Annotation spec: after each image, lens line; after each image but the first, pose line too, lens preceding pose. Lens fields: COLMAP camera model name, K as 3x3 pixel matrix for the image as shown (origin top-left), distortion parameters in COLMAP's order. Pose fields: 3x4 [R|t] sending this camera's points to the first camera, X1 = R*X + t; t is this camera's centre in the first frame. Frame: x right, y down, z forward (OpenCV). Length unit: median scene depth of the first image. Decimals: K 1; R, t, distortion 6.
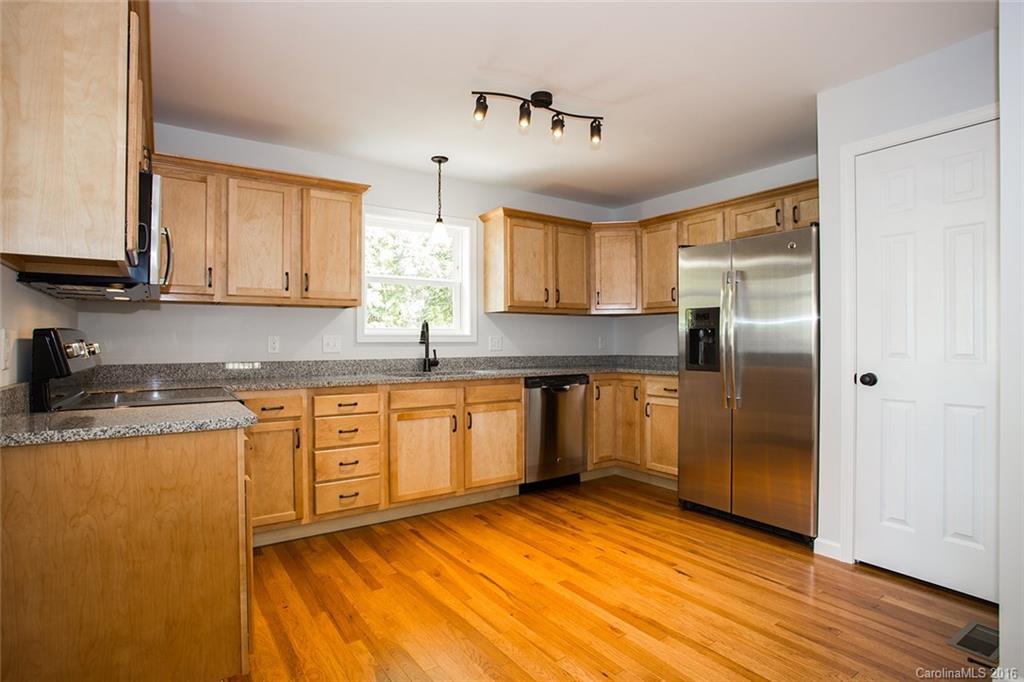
lens RADIAL K [[526.7, 0, 505.6], [0, 526.7, 339.8], [0, 0, 1]] dist [0.003119, 0.000213]
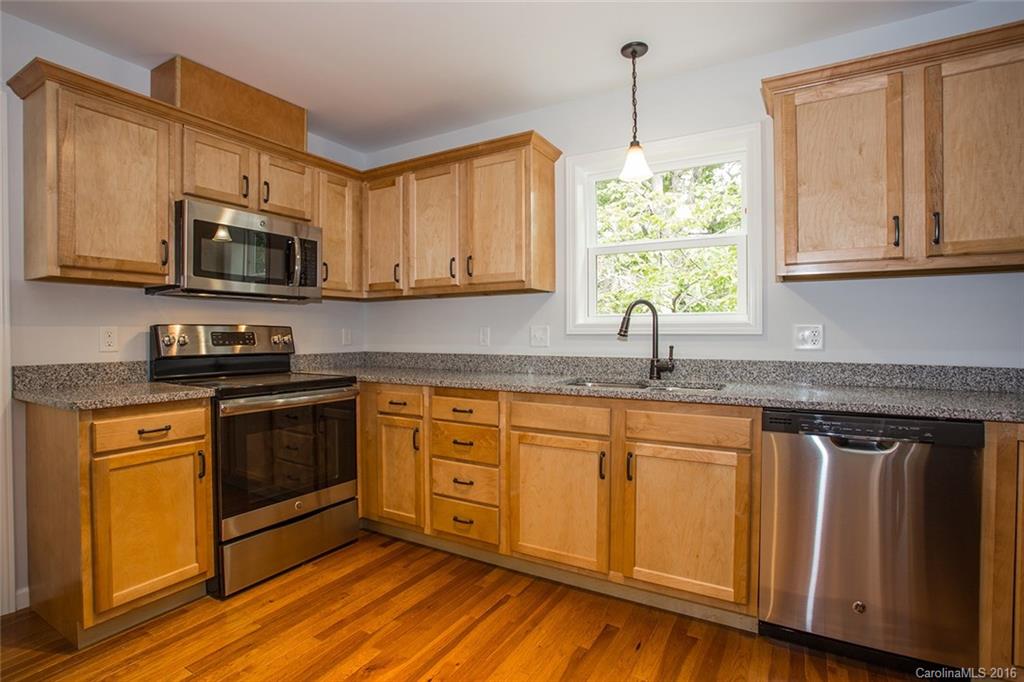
lens RADIAL K [[511.5, 0, 509.9], [0, 511.5, 339.9], [0, 0, 1]] dist [-0.037967, 0.006114]
pose [[0.429301, 0.015145, -0.903034, 0.424446], [0.004043, 0.999817, 0.018690, -0.001569], [0.903152, -0.011675, 0.429161, 0.687252]]
